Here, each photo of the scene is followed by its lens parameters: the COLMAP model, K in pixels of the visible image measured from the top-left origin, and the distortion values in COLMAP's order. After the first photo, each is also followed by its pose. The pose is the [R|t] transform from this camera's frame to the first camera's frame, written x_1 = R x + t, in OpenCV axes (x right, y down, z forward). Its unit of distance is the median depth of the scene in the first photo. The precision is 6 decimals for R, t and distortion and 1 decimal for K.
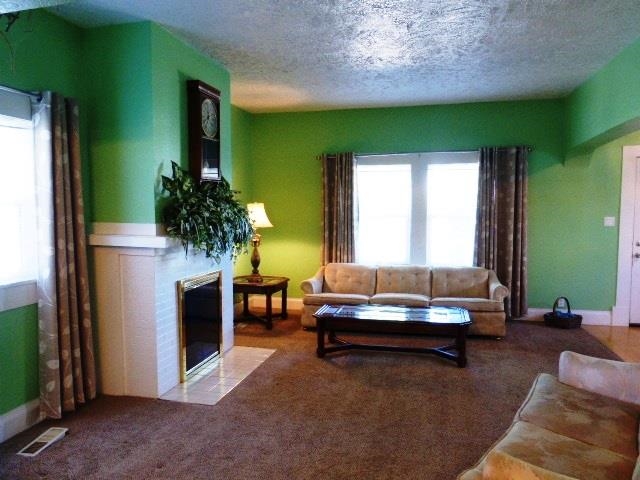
lens RADIAL K [[462.3, 0, 319.2], [0, 462.3, 242.8], [0, 0, 1]] dist [-0.044898, 0.040681]
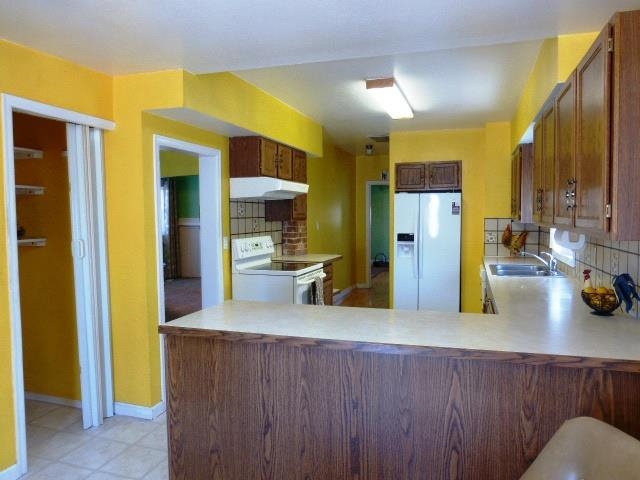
lens RADIAL K [[462.3, 0, 319.2], [0, 462.3, 242.8], [0, 0, 1]] dist [-0.044898, 0.040681]
pose [[0.997905, -0.002012, -0.064660, 0.555817], [0.001734, 0.999989, -0.004363, 0.120076], [0.064668, 0.004242, 0.997898, -1.751142]]
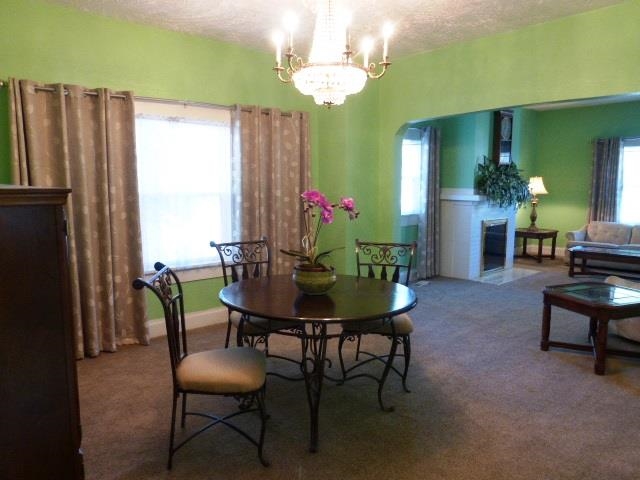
lens RADIAL K [[462.3, 0, 319.2], [0, 462.3, 242.8], [0, 0, 1]] dist [-0.044898, 0.040681]
pose [[0.821613, 0.070209, -0.565705, 0.195504], [-0.036580, 0.996835, 0.070588, 0.064154], [0.568870, -0.037303, 0.821581, -0.856902]]
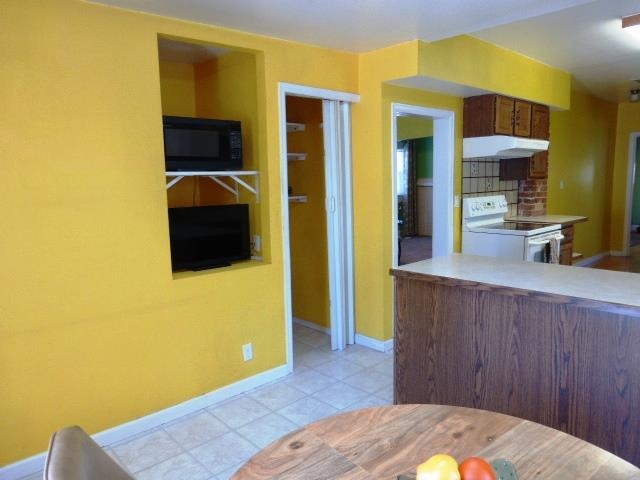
lens RADIAL K [[462.3, 0, 319.2], [0, 462.3, 242.8], [0, 0, 1]] dist [-0.044898, 0.040681]
pose [[0.839585, 0.055747, -0.540360, 0.602322], [-0.012800, 0.996475, 0.082914, 0.127575], [0.543077, -0.062696, 0.837339, -1.824634]]
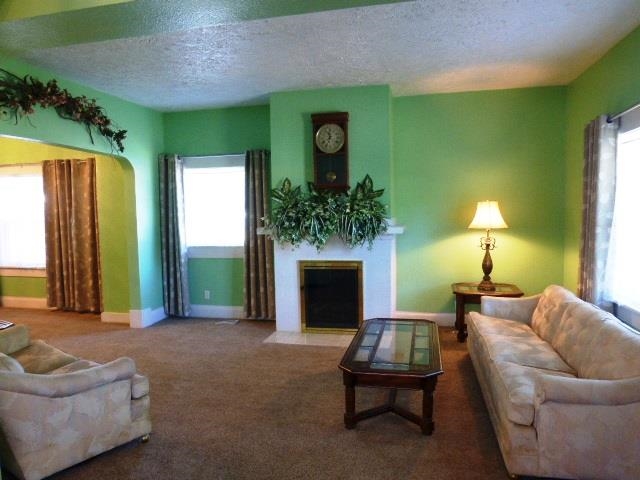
lens RADIAL K [[462.3, 0, 319.2], [0, 462.3, 242.8], [0, 0, 1]] dist [-0.044898, 0.040681]
pose [[0.035341, 0.084968, -0.995757, 1.093580], [-0.055488, 0.995009, 0.082935, -0.091637], [0.997834, 0.052321, 0.039880, 0.967112]]
